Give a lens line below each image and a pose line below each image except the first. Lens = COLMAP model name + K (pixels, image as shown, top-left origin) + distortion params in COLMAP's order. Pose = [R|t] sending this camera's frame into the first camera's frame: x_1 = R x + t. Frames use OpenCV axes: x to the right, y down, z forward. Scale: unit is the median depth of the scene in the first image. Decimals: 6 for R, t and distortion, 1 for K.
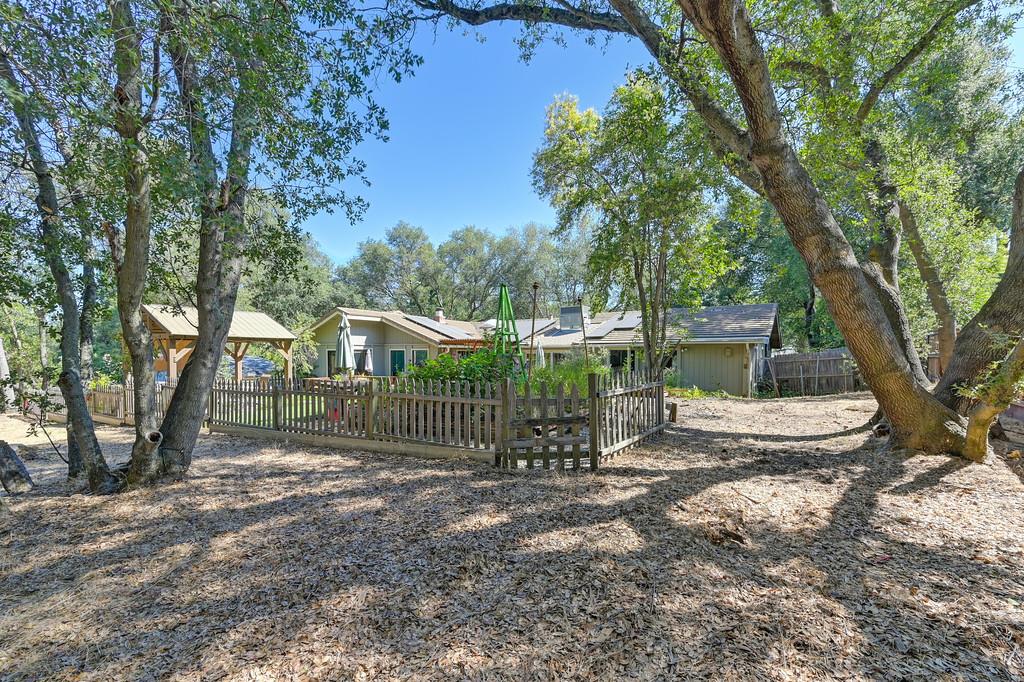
lens RADIAL K [[441.9, 0, 512.0], [0, 441.9, 341.0], [0, 0, 1]] dist [-0.020436, 0.000076]
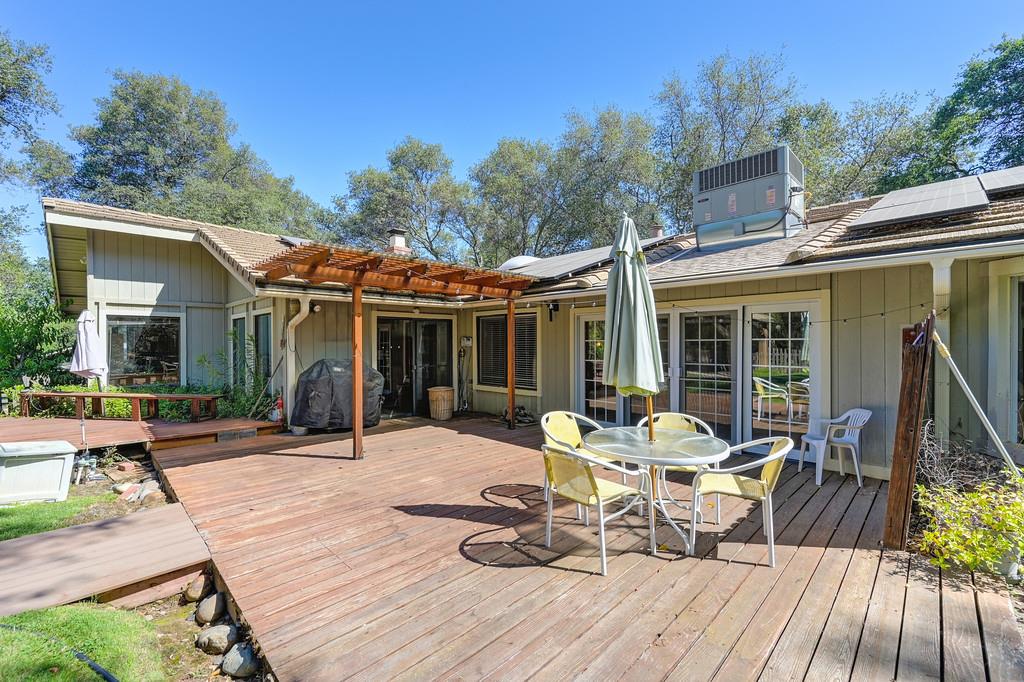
lens RADIAL K [[441.9, 0, 512.0], [0, 441.9, 341.0], [0, 0, 1]] dist [-0.020436, 0.000076]
pose [[0.979187, 0.000691, -0.202961, 0.040935], [0.001541, 0.999940, 0.010841, 0.033039], [0.202956, -0.010928, 0.979127, 0.615087]]
